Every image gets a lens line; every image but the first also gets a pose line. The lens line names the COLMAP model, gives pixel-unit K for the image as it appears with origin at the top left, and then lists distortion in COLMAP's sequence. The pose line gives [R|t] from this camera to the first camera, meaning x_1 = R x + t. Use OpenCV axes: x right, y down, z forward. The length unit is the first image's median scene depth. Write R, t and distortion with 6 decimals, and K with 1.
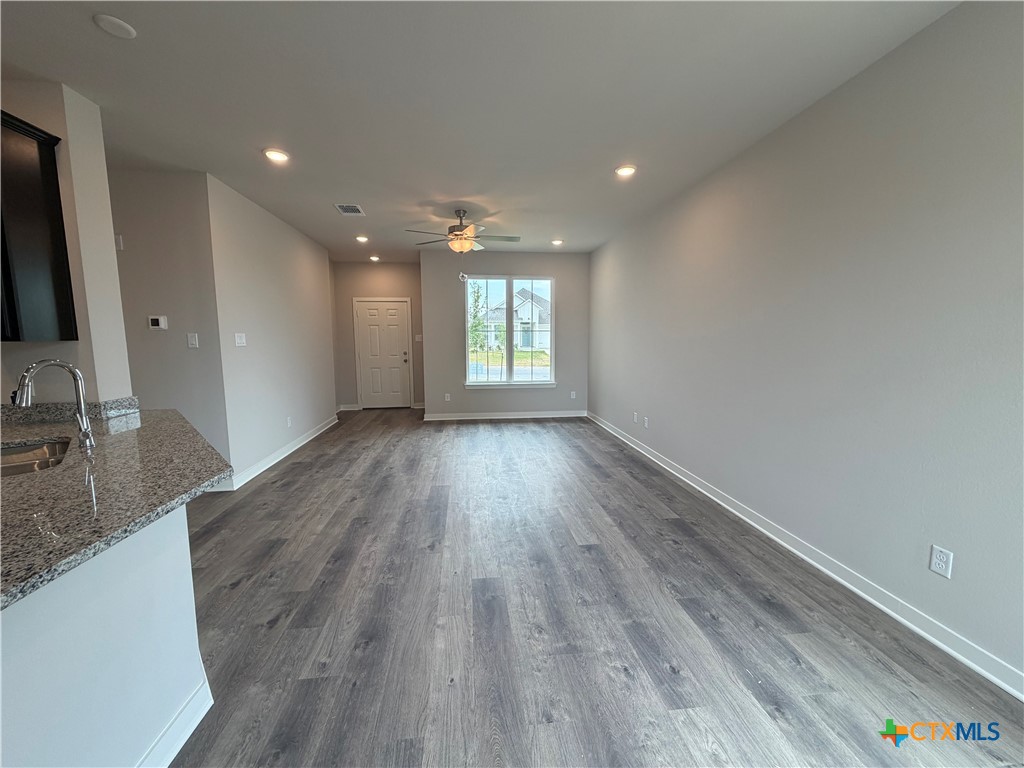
lens RADIAL K [[406.8, 0, 509.9], [0, 406.8, 384.0], [0, 0, 1]] dist [-0.000499, -0.000135]
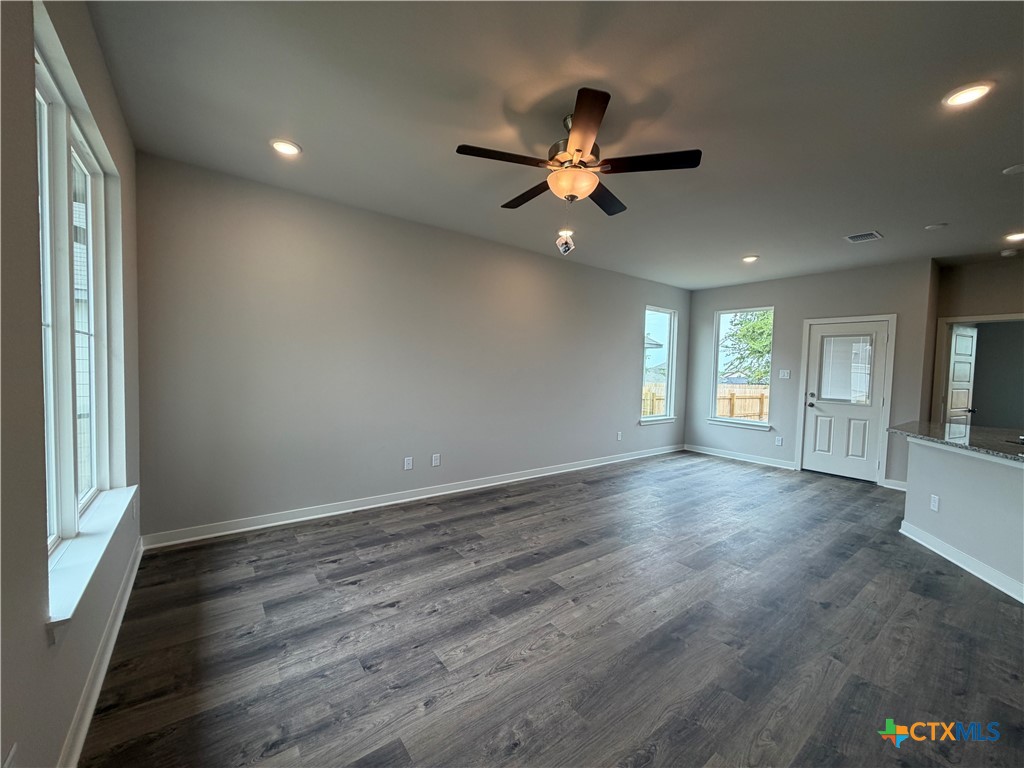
lens RADIAL K [[406.8, 0, 509.9], [0, 406.8, 384.0], [0, 0, 1]] dist [-0.000499, -0.000135]
pose [[-0.511665, -0.046105, 0.857947, -0.688071], [0.073839, 0.992505, 0.097373, -0.197666], [-0.856006, 0.113172, -0.504426, 1.772252]]
